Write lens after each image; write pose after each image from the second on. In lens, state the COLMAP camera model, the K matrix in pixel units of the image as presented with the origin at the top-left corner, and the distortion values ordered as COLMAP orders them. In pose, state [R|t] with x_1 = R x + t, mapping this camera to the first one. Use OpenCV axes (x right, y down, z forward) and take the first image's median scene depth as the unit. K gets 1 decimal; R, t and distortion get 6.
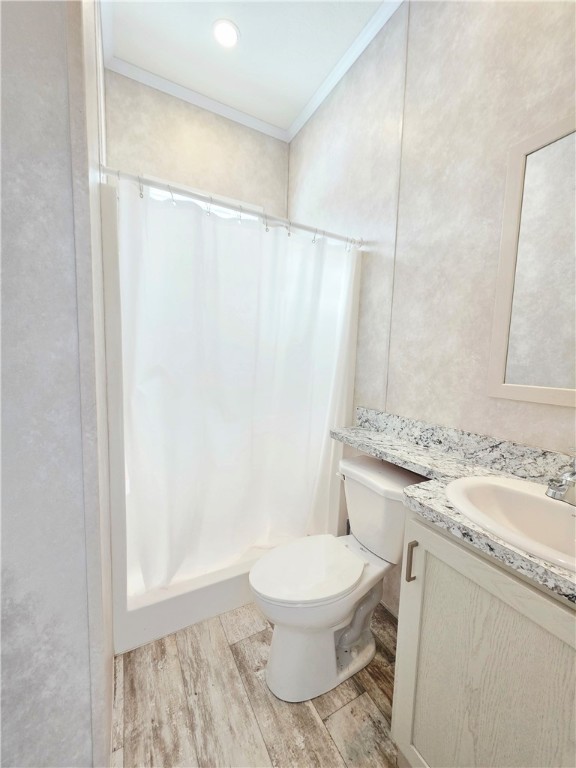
lens RADIAL K [[305.1, 0, 346.9], [0, 305.1, 405.0], [0, 0, 1]] dist [0.001160, 0.000031]
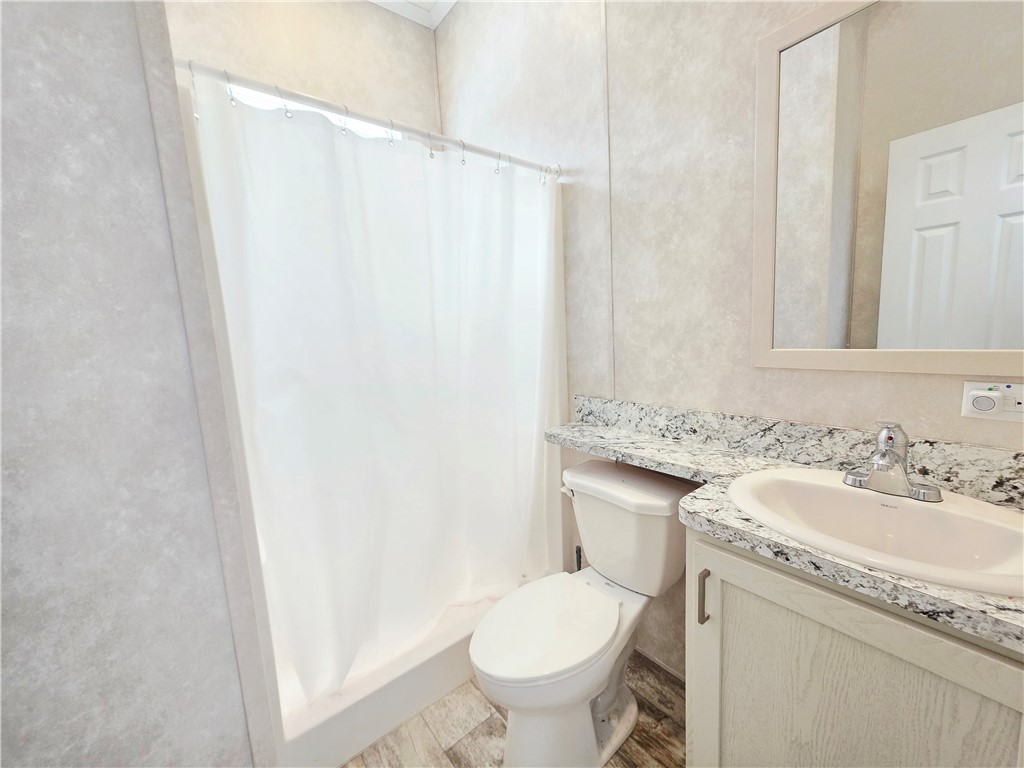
lens RADIAL K [[396.9, 0, 587.9], [0, 396.9, 397.5], [0, 0, 1]] dist [0.000286, -0.000010]
pose [[0.983051, -0.106936, 0.148911, -0.107371], [0.102976, 0.994100, 0.034078, -0.027027], [-0.151677, -0.018166, 0.988263, 0.053916]]
